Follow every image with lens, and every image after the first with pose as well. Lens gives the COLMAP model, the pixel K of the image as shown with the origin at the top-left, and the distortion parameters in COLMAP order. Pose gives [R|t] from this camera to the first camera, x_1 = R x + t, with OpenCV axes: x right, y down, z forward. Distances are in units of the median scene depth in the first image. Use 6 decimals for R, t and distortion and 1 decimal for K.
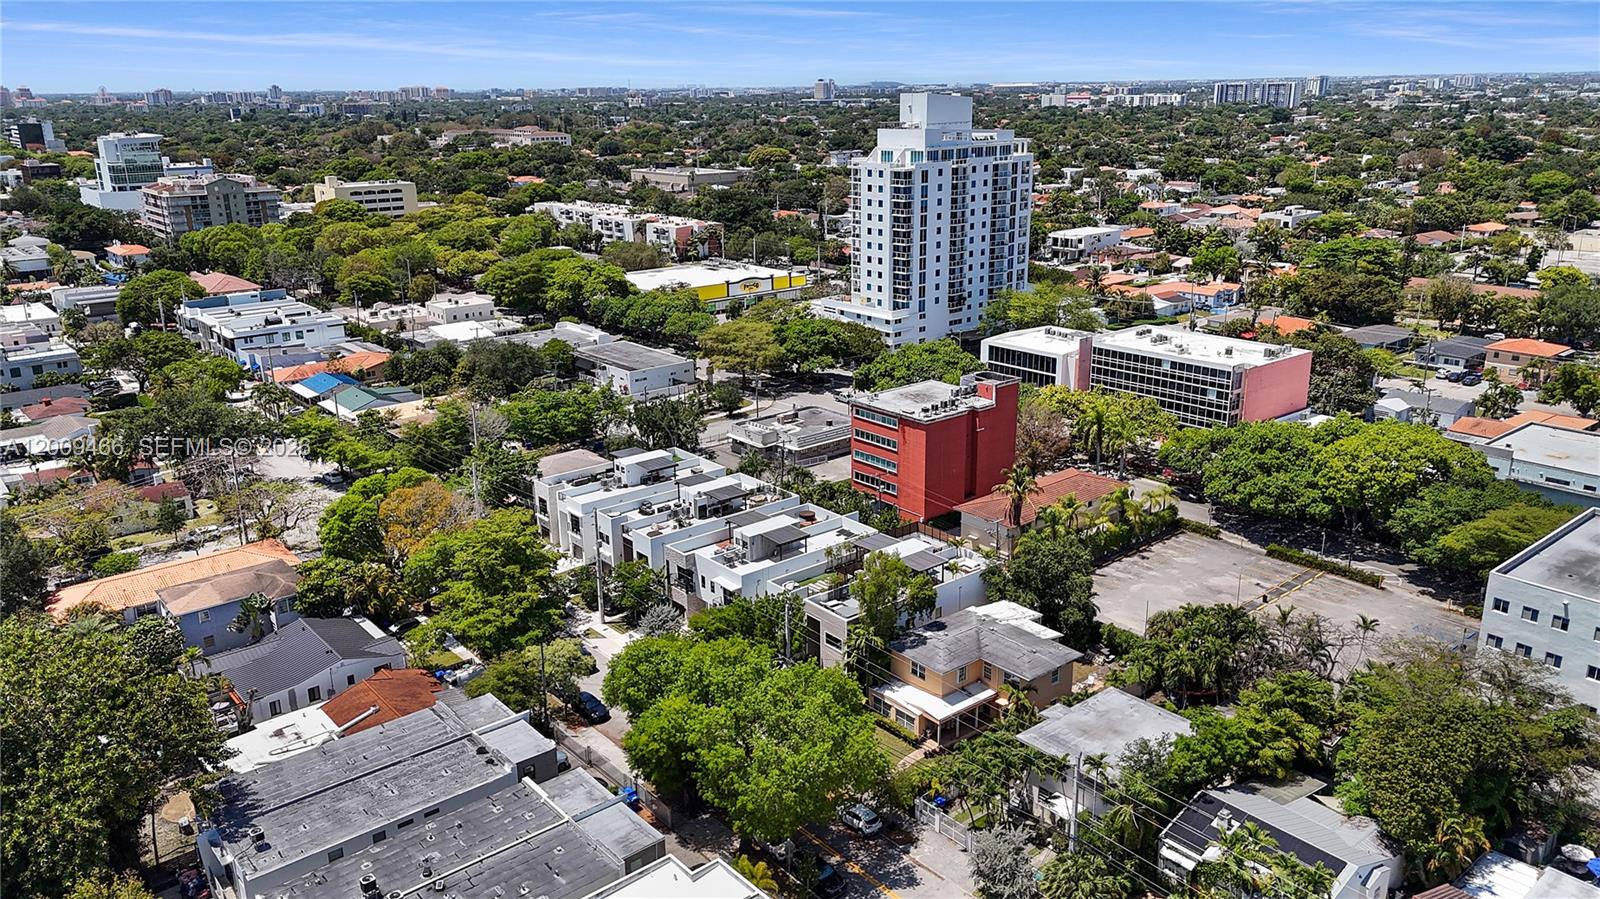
lens RADIAL K [[1165.8, 0, 801.9], [0, 1165.8, 457.8], [0, 0, 1]] dist [0.076413, -0.078736]
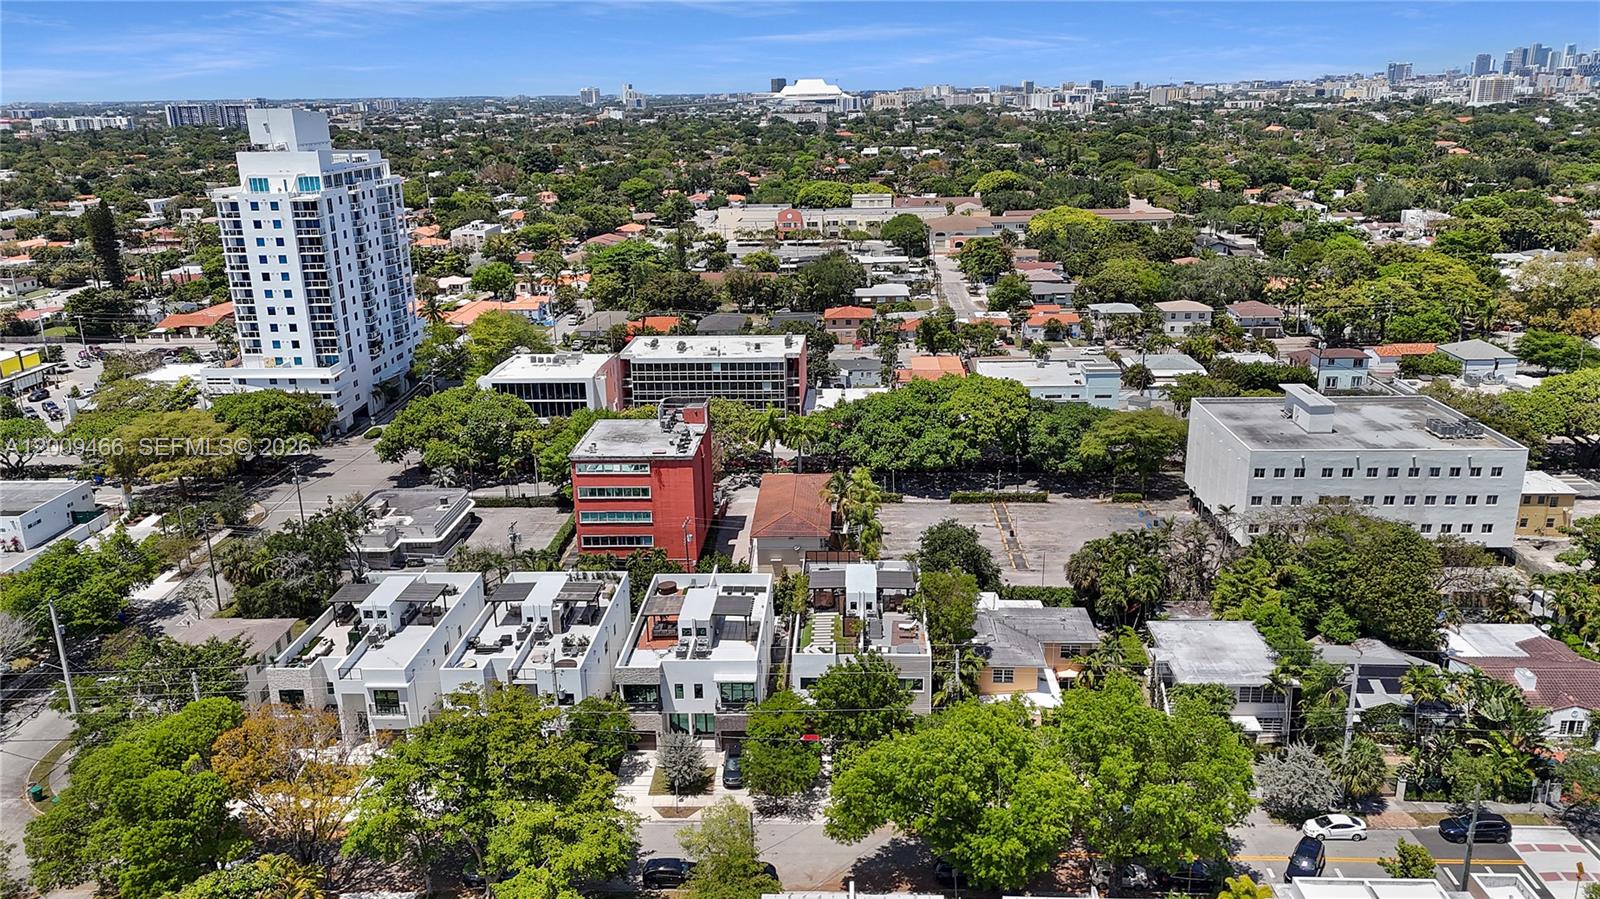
lens RADIAL K [[1165.8, 0, 803.2], [0, 1165.8, 455.1], [0, 0, 1]] dist [0.076413, -0.078736]
pose [[0.667036, -0.217859, 0.712460, -0.310241], [0.232193, 0.969452, 0.079054, -0.053516], [-0.707919, 0.112696, 0.697245, 0.184122]]
